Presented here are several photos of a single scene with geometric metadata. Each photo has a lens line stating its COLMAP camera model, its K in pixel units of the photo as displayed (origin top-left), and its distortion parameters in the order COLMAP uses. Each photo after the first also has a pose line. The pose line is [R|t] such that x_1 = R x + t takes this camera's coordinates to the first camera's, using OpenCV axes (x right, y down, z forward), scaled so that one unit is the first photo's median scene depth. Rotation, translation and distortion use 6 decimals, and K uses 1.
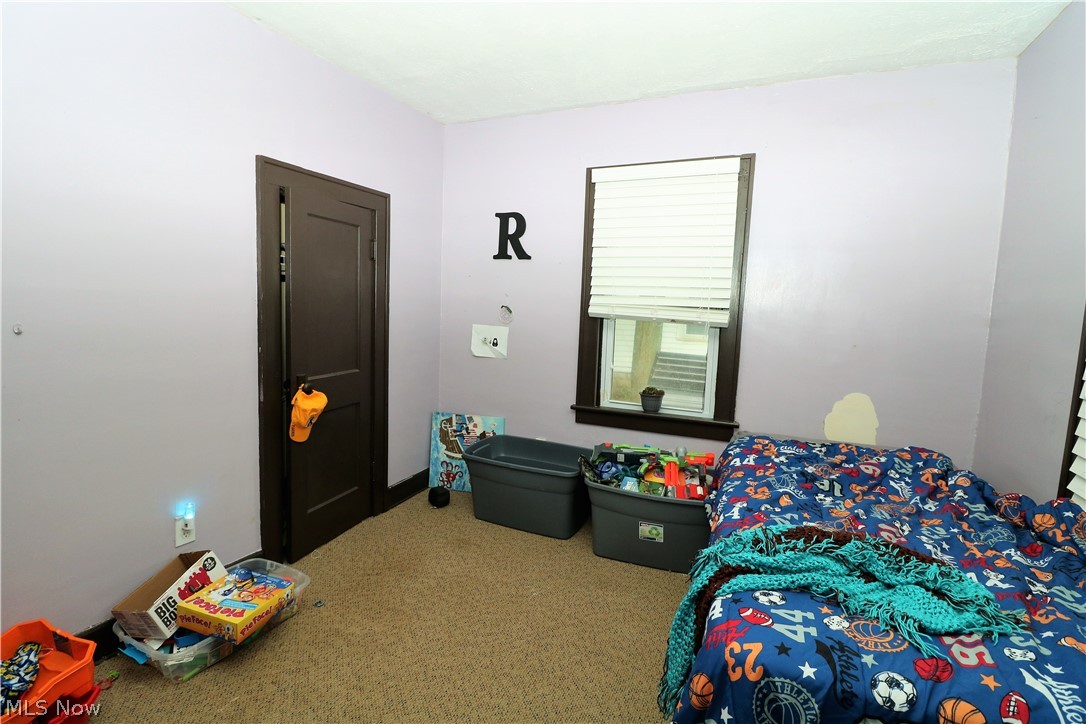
lens RADIAL K [[497.5, 0, 540.8], [0, 497.5, 350.7], [0, 0, 1]] dist [0.001083, -0.000208]
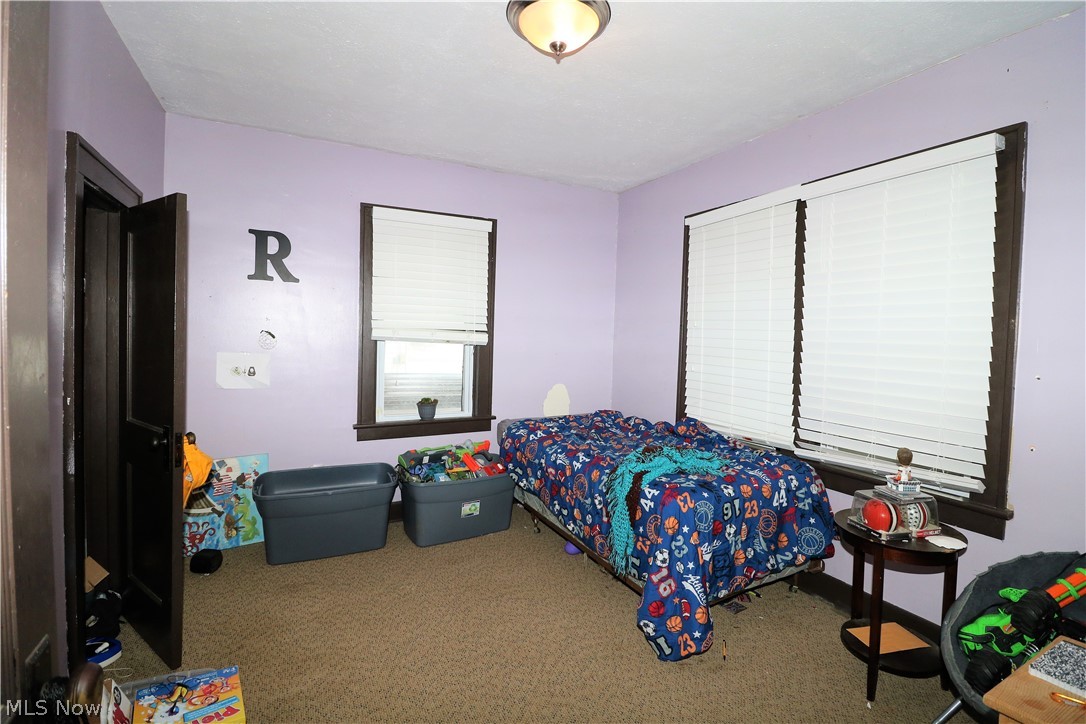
lens RADIAL K [[497.5, 0, 540.8], [0, 497.5, 350.7], [0, 0, 1]] dist [0.001083, -0.000208]
pose [[0.646762, -0.045665, 0.761323, -0.479185], [0.072013, 0.997403, -0.001351, -0.016414], [-0.759284, 0.055699, 0.648371, 0.020918]]
